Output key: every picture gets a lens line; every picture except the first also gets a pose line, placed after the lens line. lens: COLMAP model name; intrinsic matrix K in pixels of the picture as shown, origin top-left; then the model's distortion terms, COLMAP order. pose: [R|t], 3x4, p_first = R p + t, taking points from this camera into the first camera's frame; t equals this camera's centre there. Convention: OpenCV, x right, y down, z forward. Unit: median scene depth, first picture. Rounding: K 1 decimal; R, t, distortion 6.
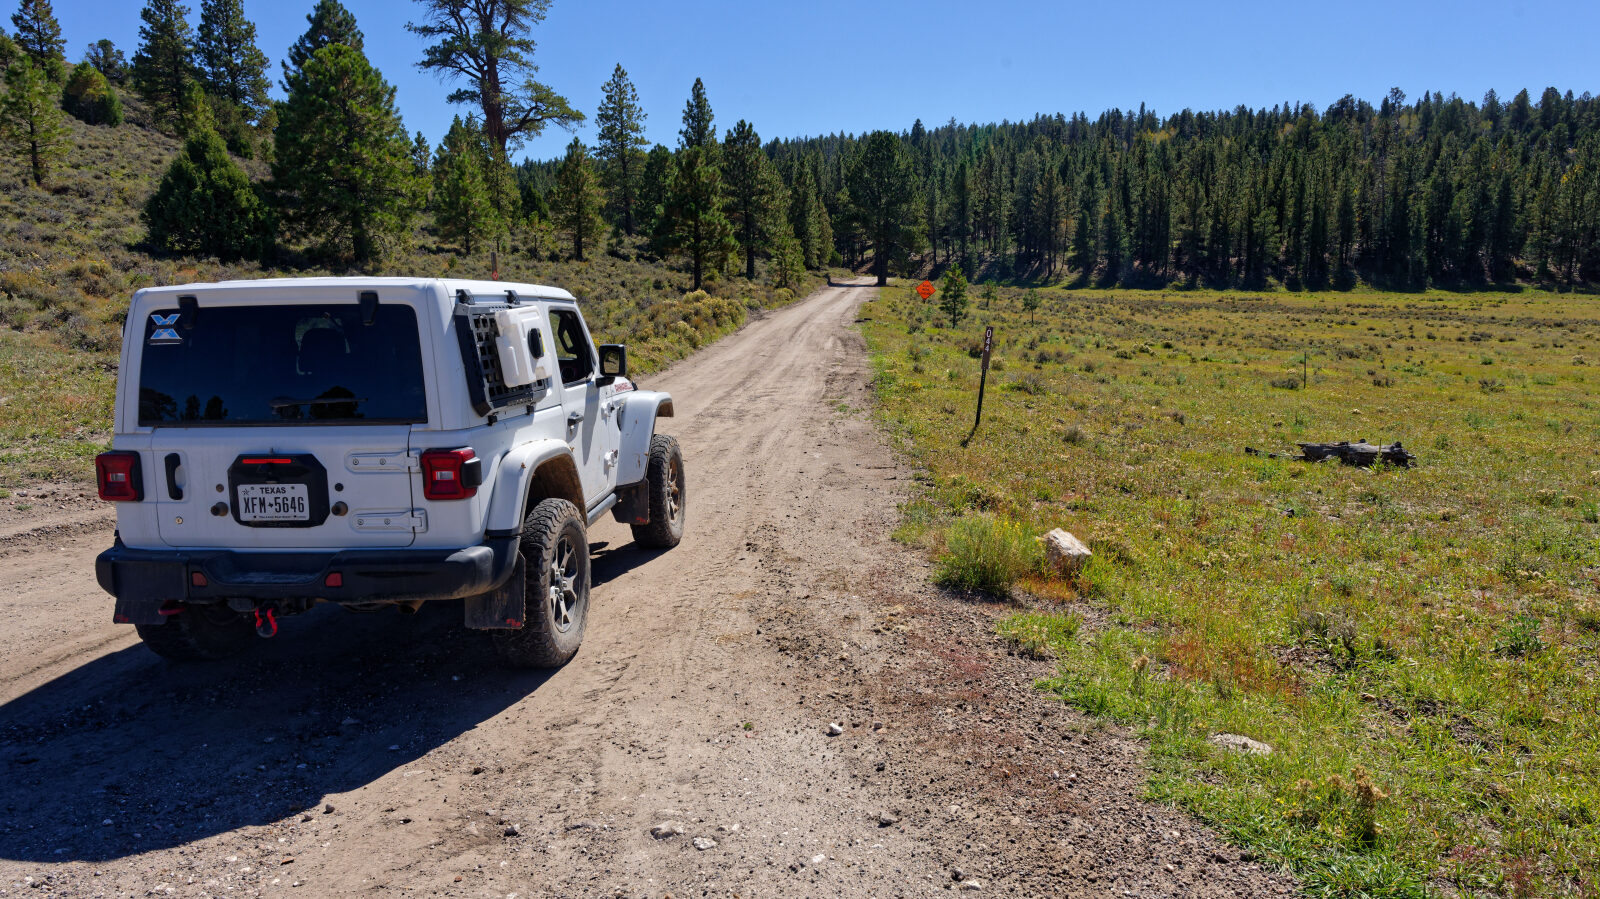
lens RADIAL K [[1047.4, 0, 793.8], [0, 1047.4, 445.7], [0, 0, 1]] dist [0.003762, -0.000578]
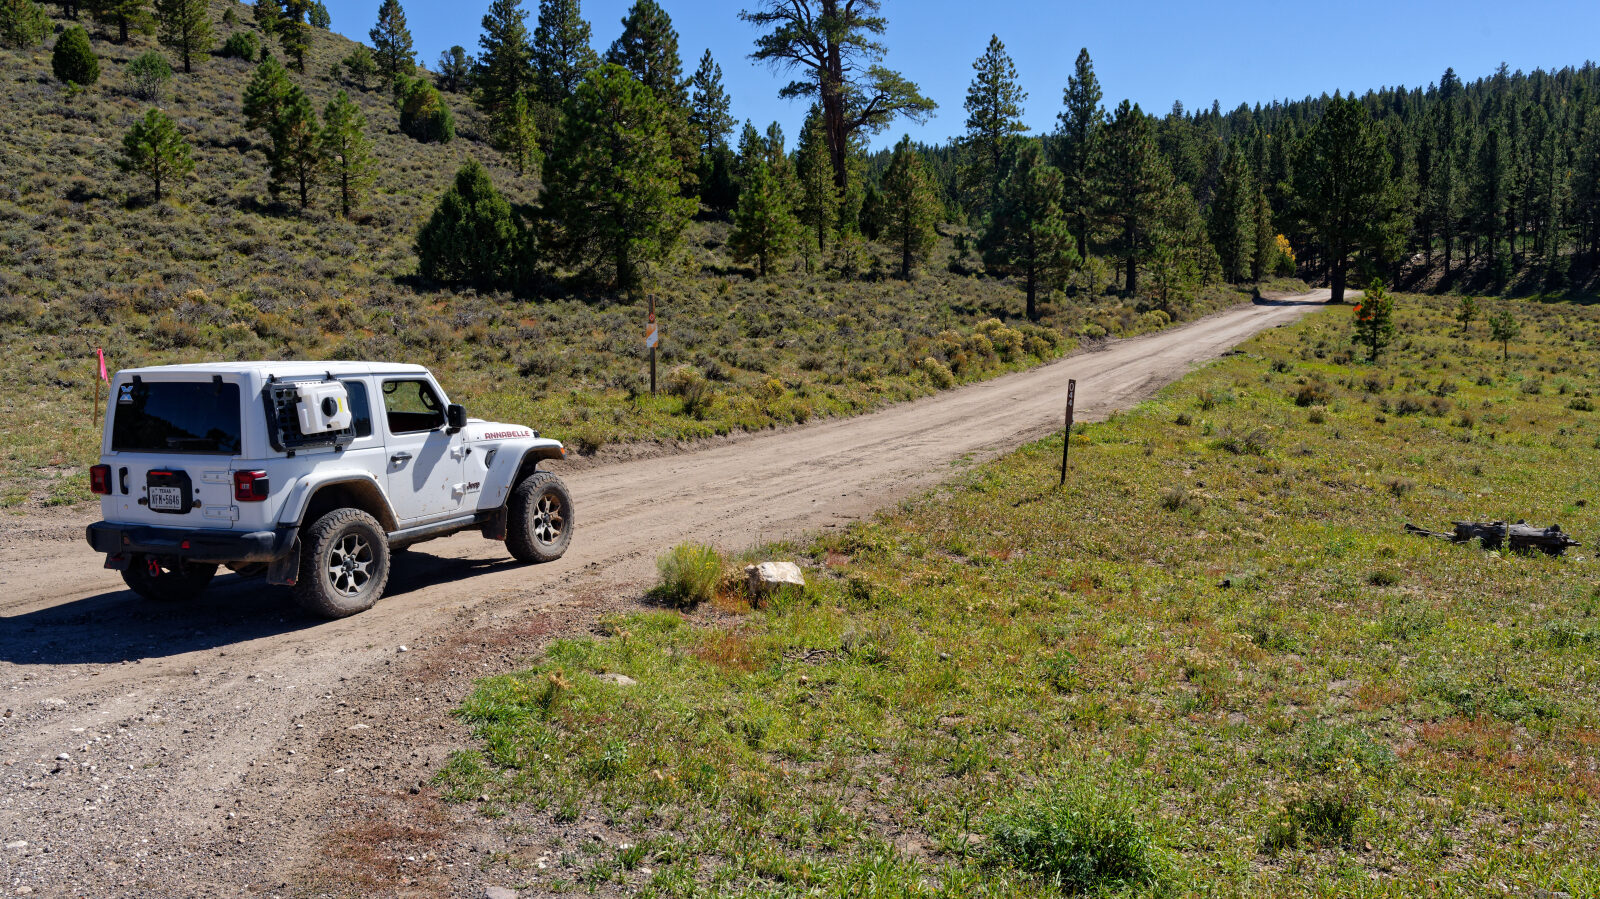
lens RADIAL K [[1338.8, 0, 800.0], [0, 1338.8, 449.5], [0, 0, 1]] dist [0.004600, 0.010059]
pose [[0.945144, 0.034146, -0.324864, 0.050986], [-0.046986, 0.998391, -0.031758, -0.000173], [0.323256, 0.045280, 0.945228, -0.031325]]
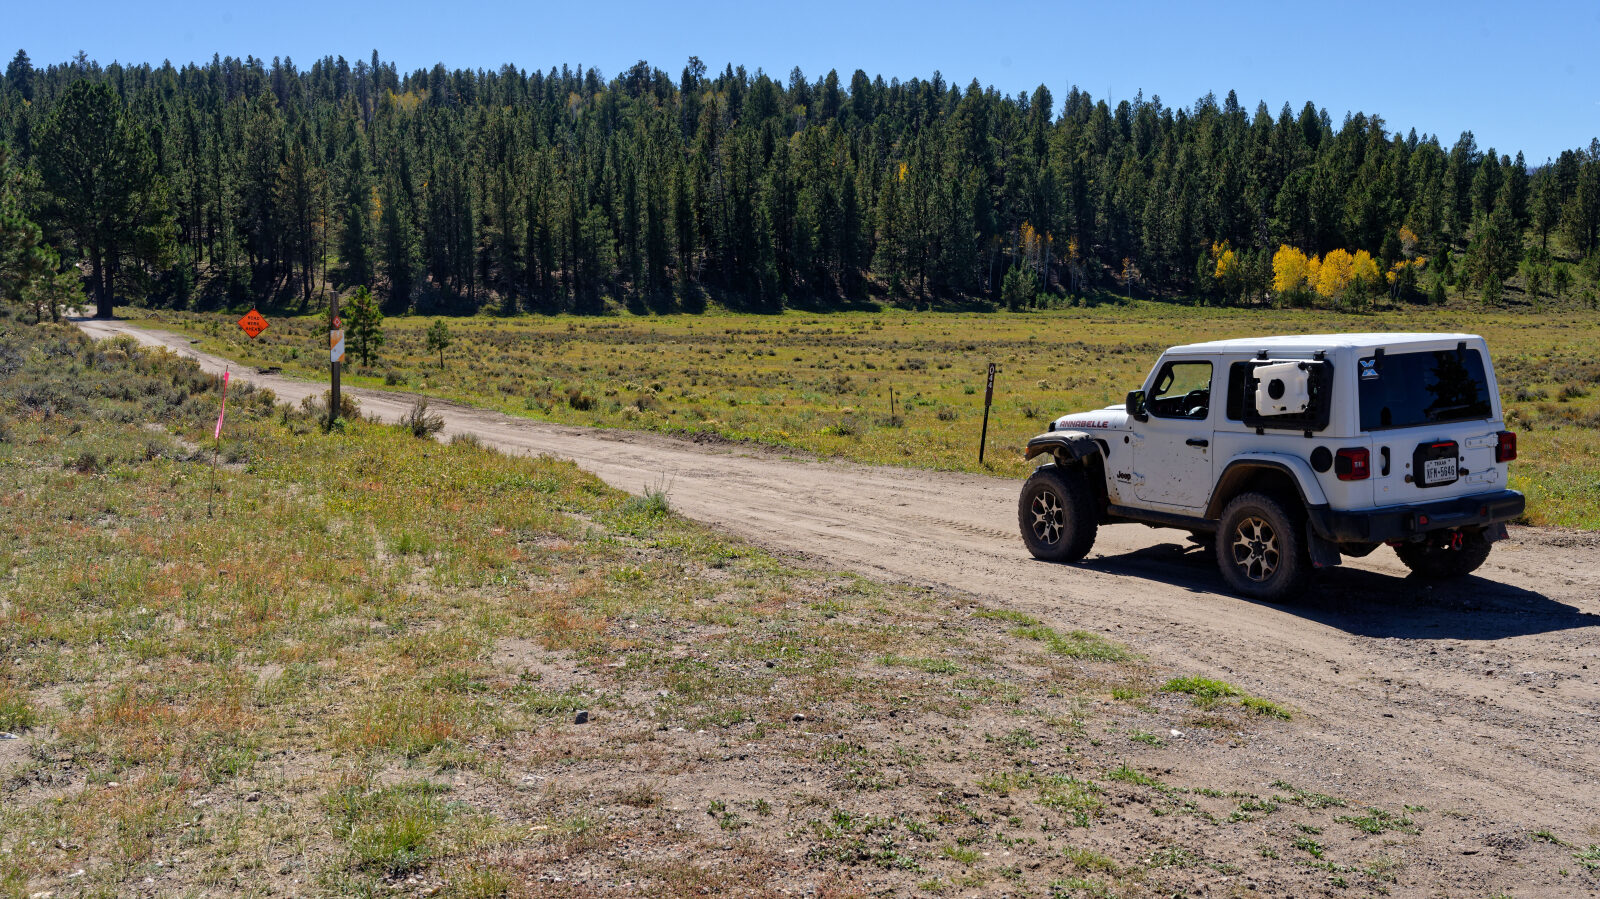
lens RADIAL K [[1562.7, 0, 785.0], [0, 1562.7, 446.3], [0, 0, 1]] dist [0.004391, 0.001541]
pose [[0.841565, -0.063395, 0.536423, -0.116195], [0.098136, 0.994506, -0.036429, 0.000191], [-0.531167, 0.083299, 0.843163, -0.023039]]
